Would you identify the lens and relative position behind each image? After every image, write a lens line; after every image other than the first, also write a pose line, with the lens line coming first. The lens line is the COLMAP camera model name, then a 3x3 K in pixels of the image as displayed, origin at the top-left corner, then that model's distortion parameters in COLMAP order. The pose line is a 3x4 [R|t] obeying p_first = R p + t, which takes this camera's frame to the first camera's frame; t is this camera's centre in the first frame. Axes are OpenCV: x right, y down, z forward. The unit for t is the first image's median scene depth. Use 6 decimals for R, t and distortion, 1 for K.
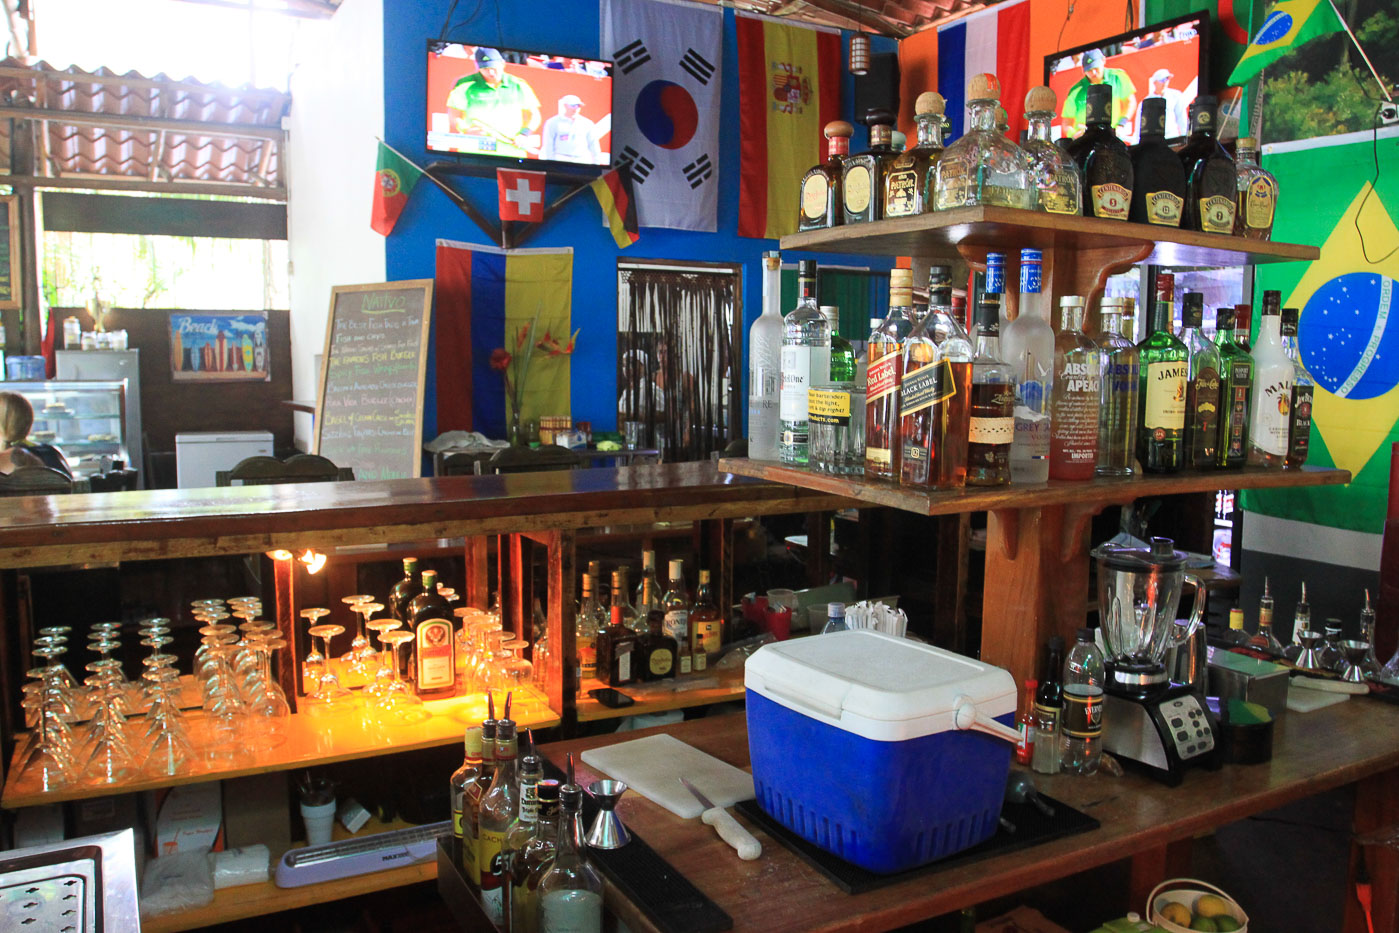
lens RADIAL K [[1083.0, 0, 699.5], [0, 1083.0, 466.5], [0, 0, 1]] dist [-0.098655, 0.062934]
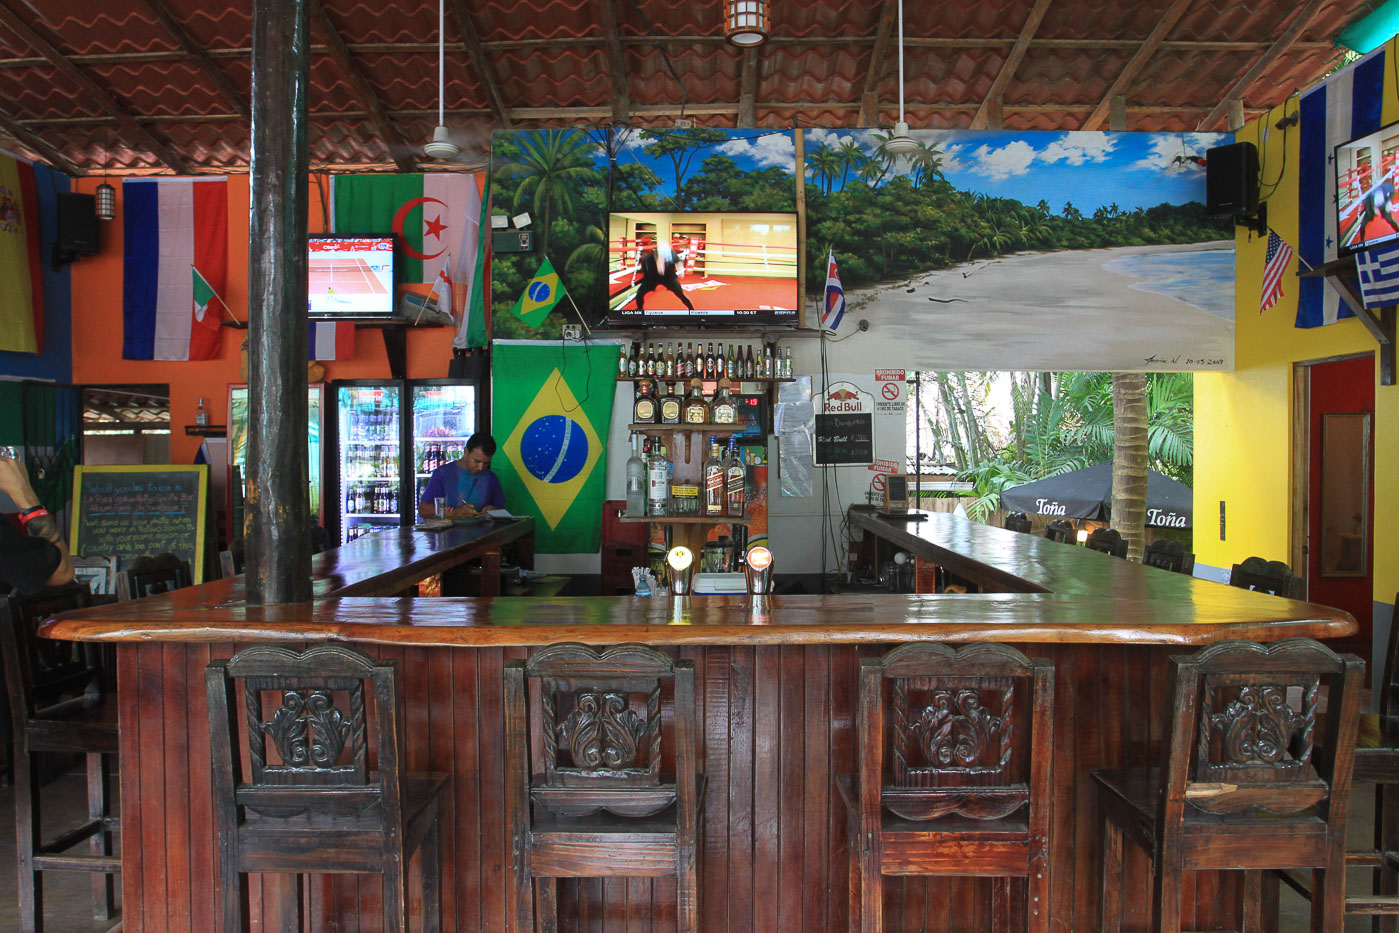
lens RADIAL K [[1083.0, 0, 699.5], [0, 1083.0, 466.5], [0, 0, 1]] dist [-0.098655, 0.062934]
pose [[0.480512, -0.018820, 0.876786, -0.556869], [0.092682, 0.995261, -0.029430, -0.008155], [-0.872077, 0.095404, 0.479979, -0.082472]]
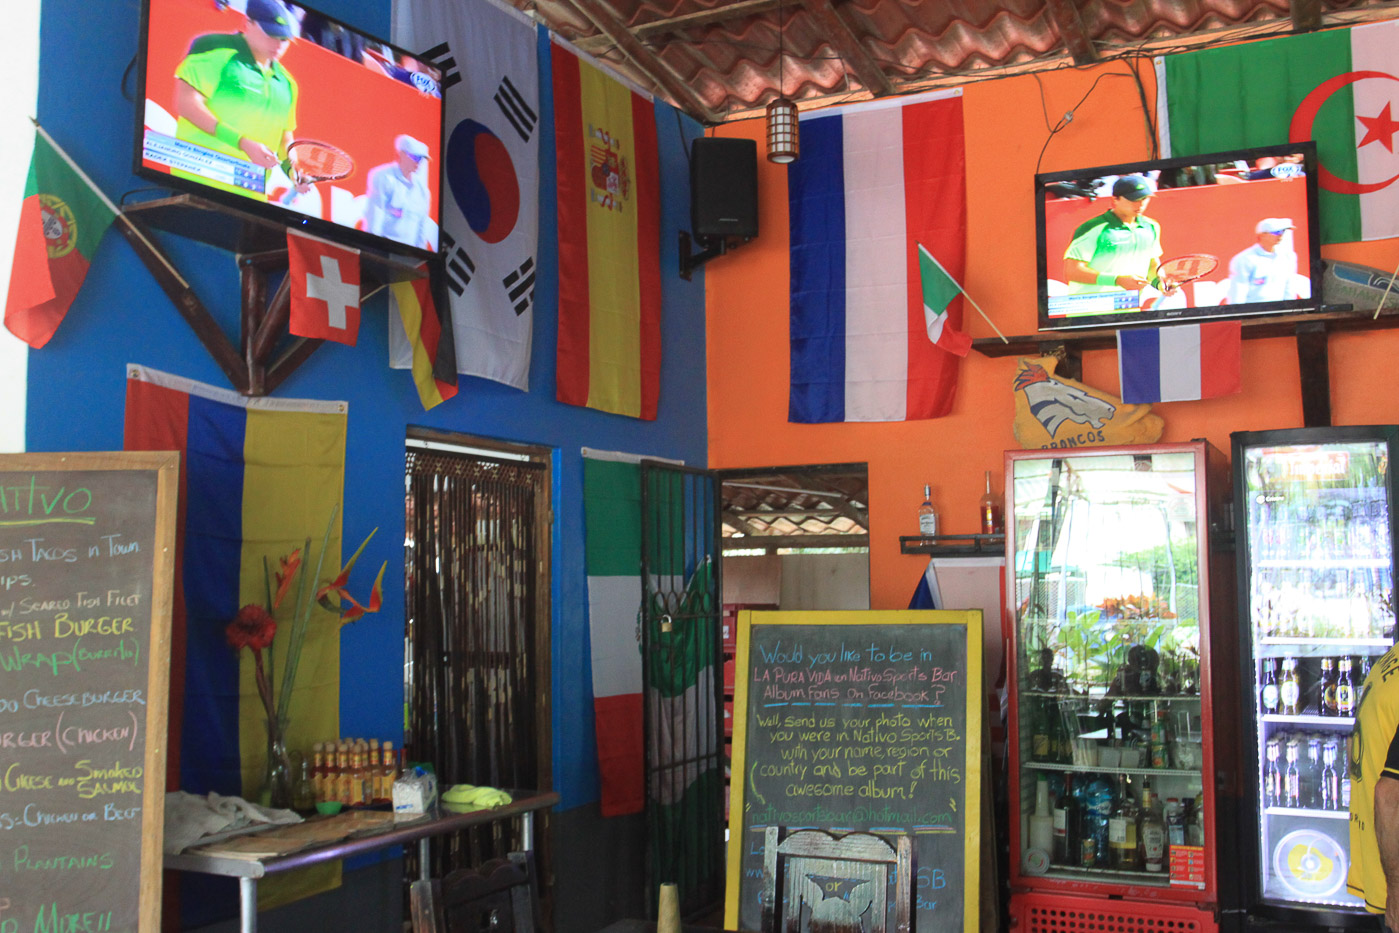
lens RADIAL K [[1404.0, 0, 699.5], [0, 1404.0, 466.5], [0, 0, 1]] dist [-0.124636, 0.189262]
pose [[0.827499, 0.036158, 0.560302, -0.359181], [0.065801, 0.984802, -0.160733, -0.058605], [-0.557598, 0.169875, 0.812543, 0.389811]]
